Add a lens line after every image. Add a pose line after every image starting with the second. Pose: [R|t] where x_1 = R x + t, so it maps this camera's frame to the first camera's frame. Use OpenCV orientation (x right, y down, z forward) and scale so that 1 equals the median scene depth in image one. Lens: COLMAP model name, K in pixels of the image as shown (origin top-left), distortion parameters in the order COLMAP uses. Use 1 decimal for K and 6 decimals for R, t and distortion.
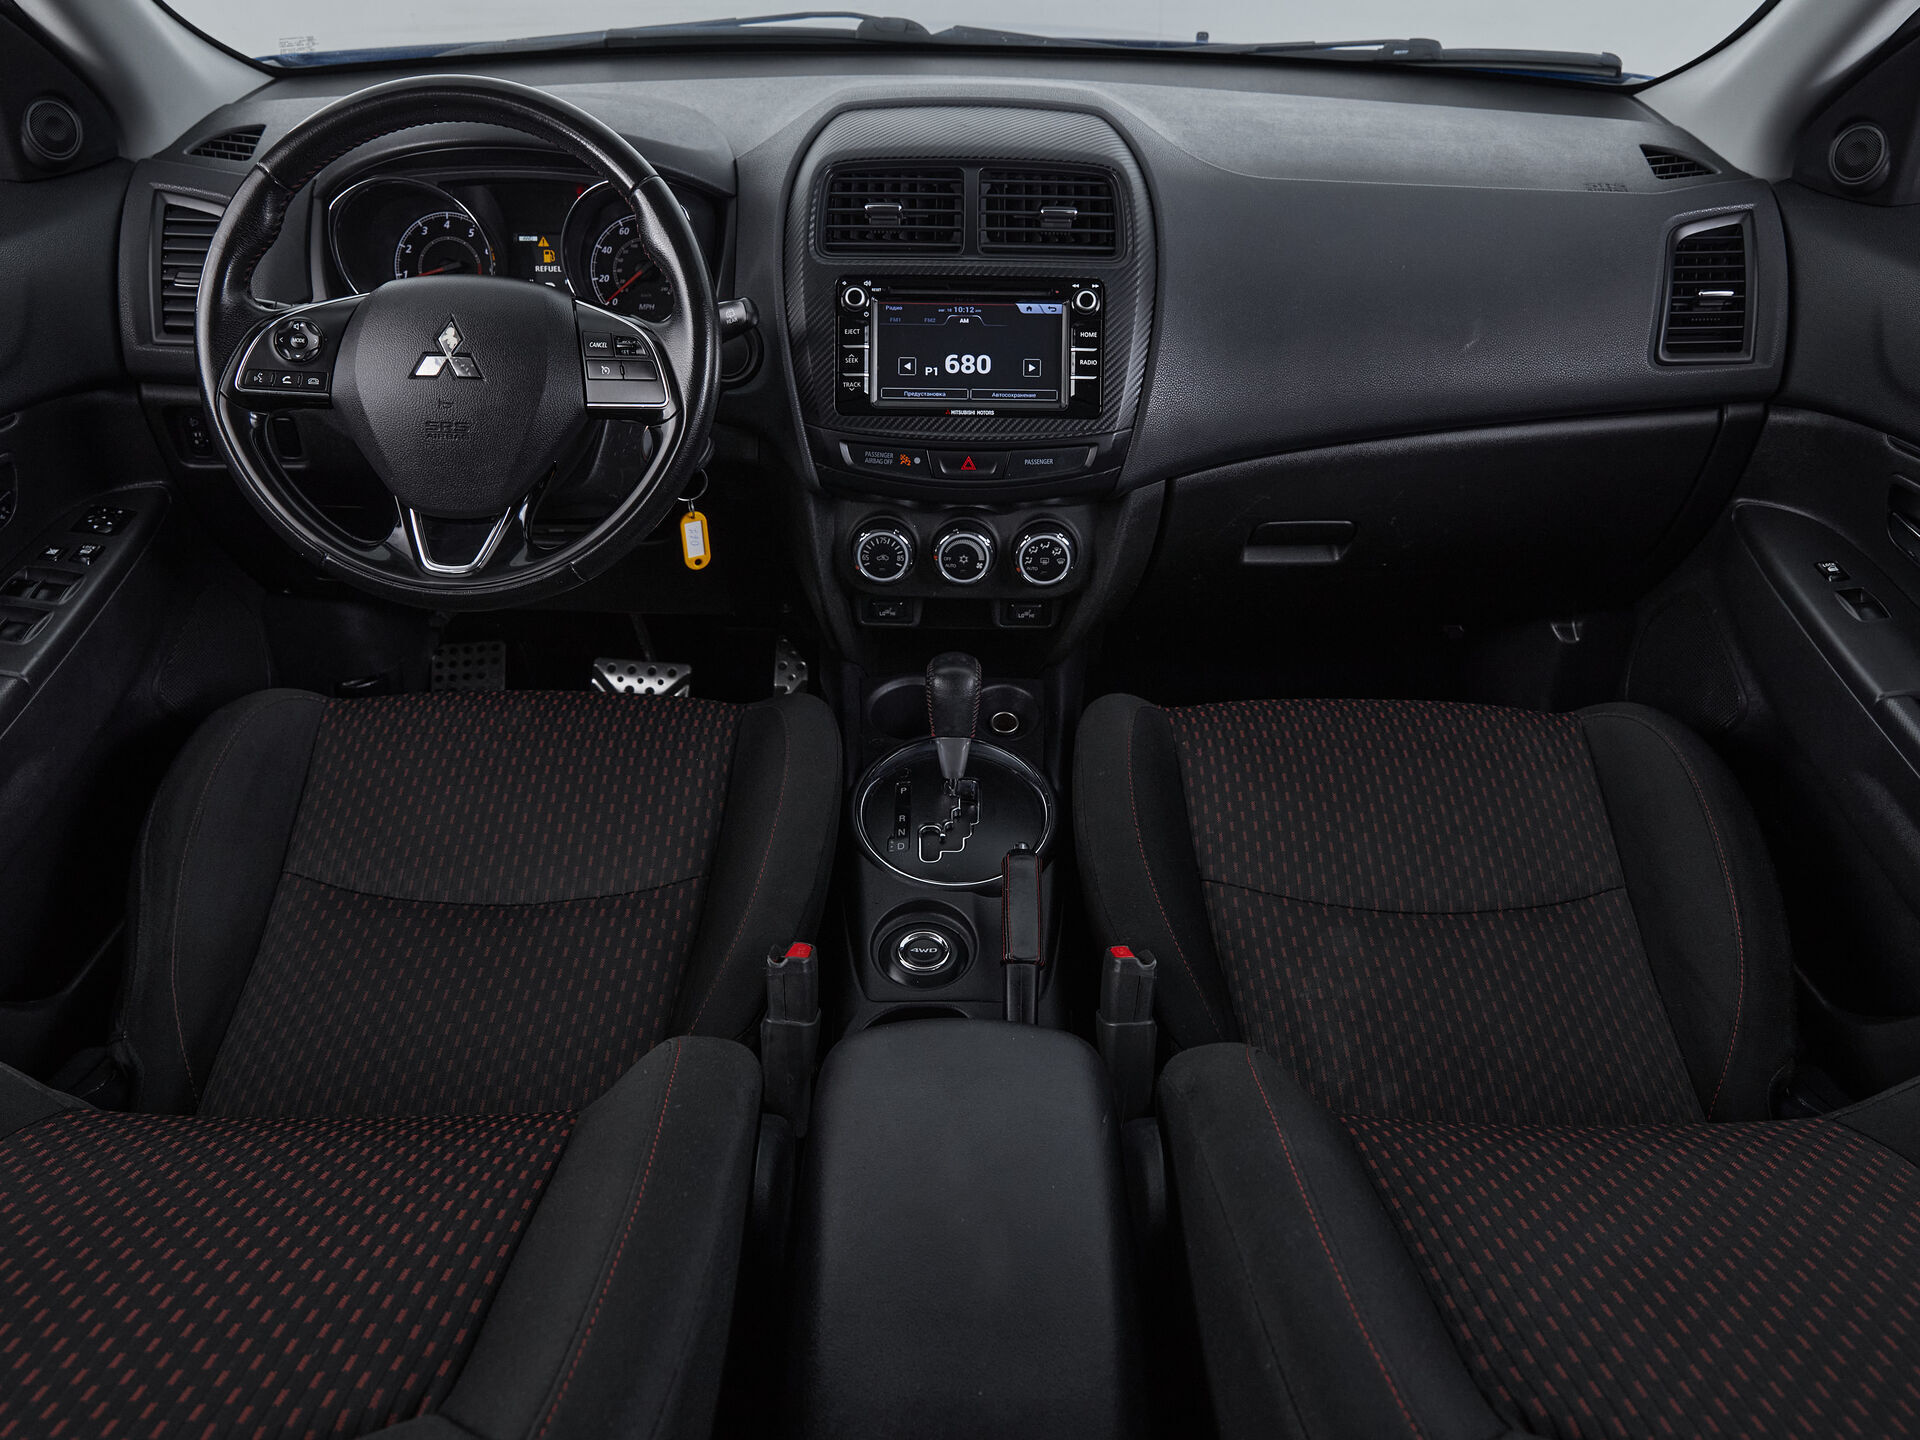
lens RADIAL K [[1499.4, 0, 962.6], [0, 1499.4, 716.1], [0, 0, 1]] dist [-0.004368, 0.003807]
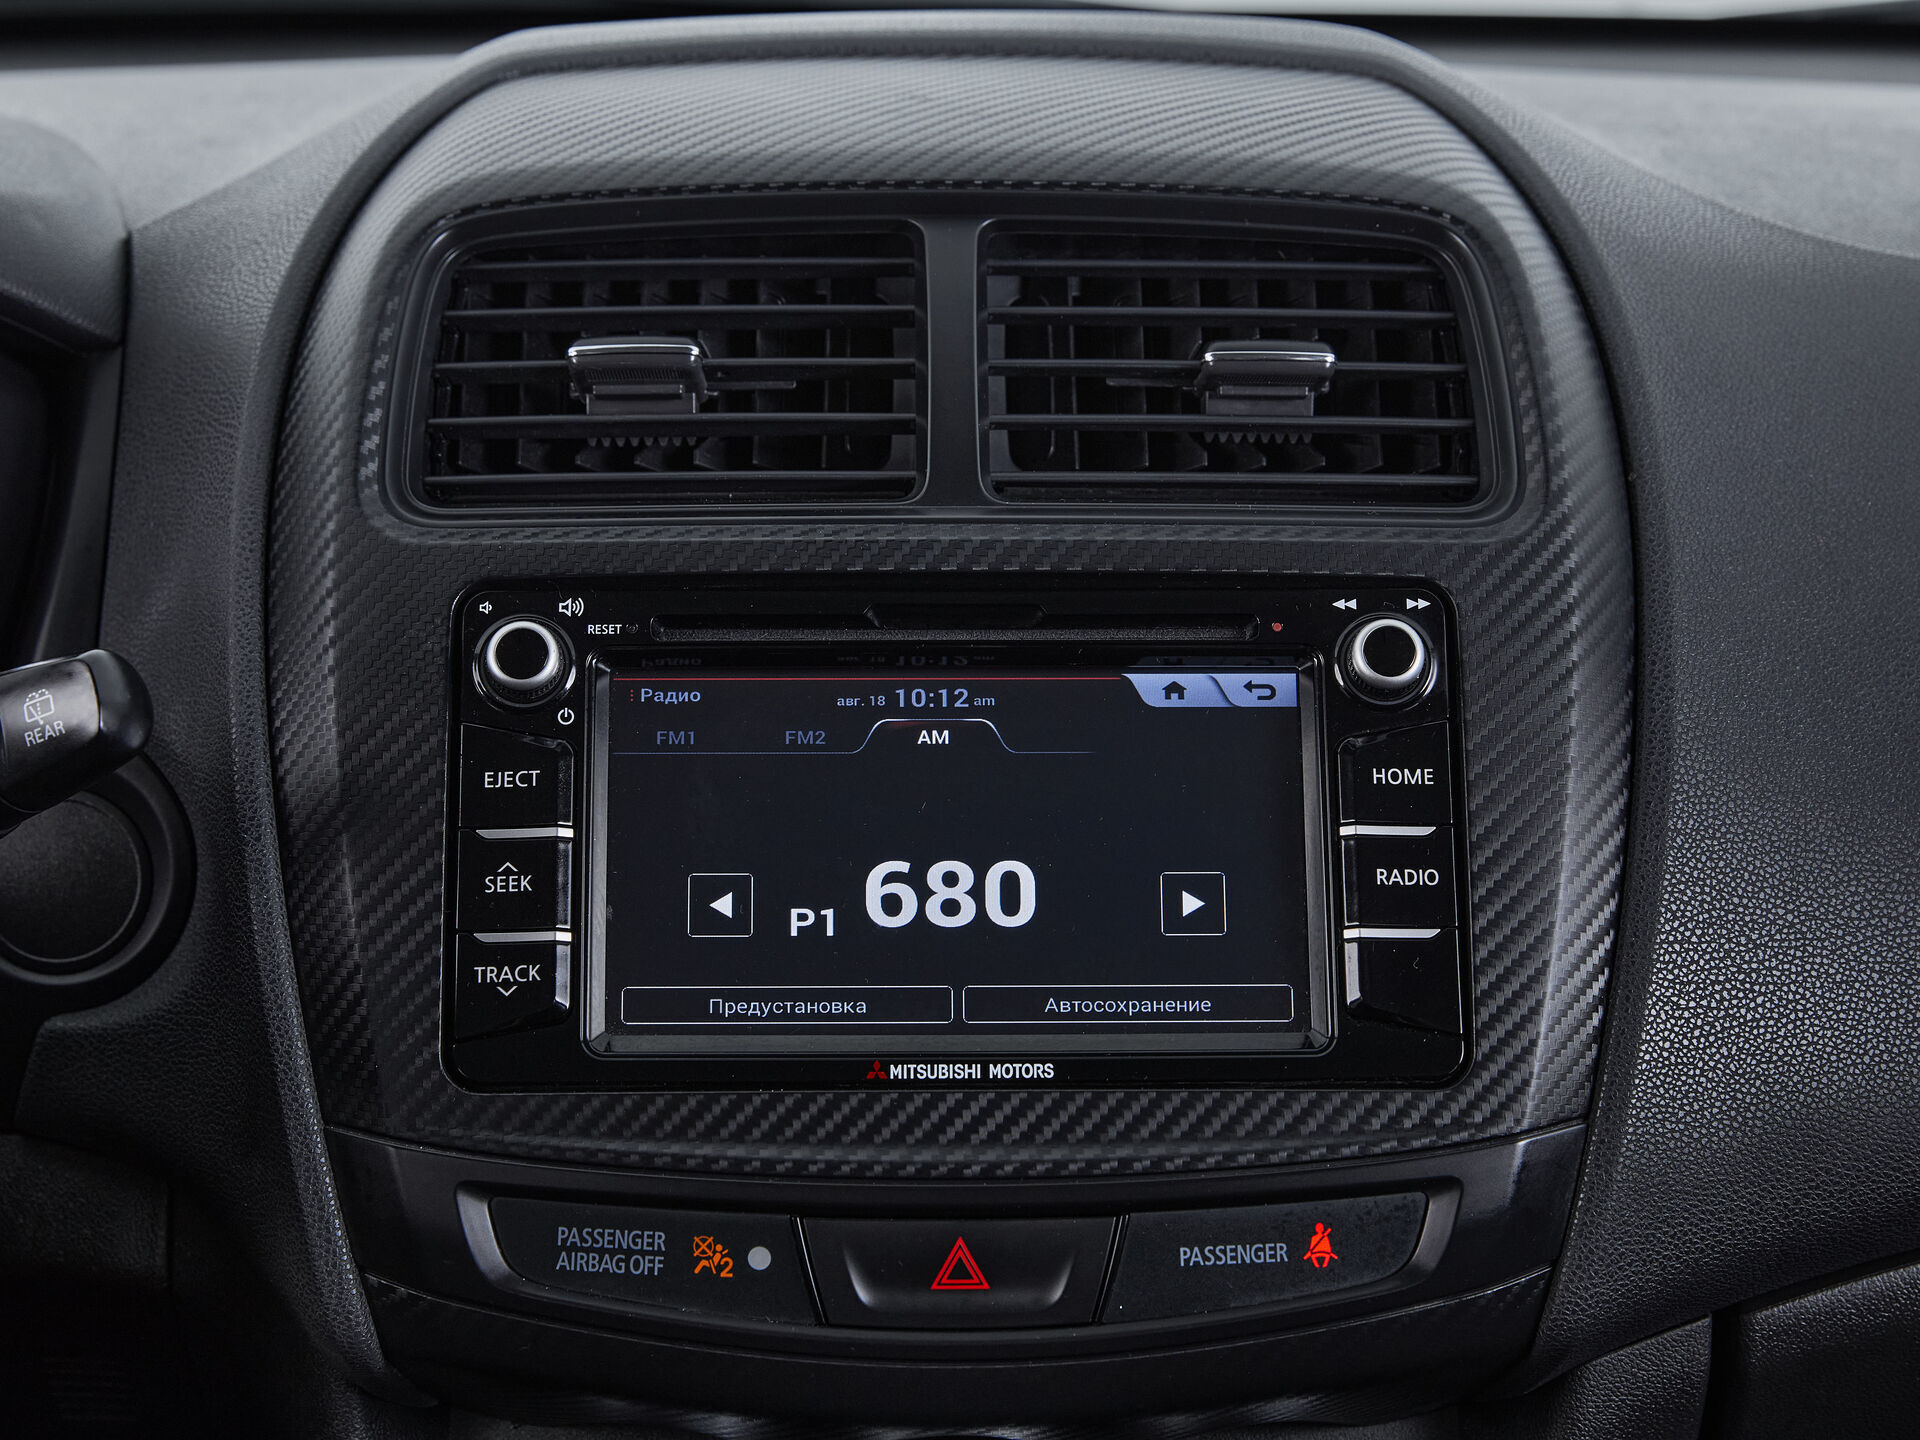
lens RADIAL K [[4051.7, 0, 955.3], [0, 4051.7, 717.7], [0, 0, 1]] dist [-0.054152, 0.000000]
pose [[0.999818, -0.016665, 0.009276, -0.001637], [0.018746, 0.948284, -0.316870, -0.037263], [-0.003515, 0.316986, 0.948424, 0.307455]]
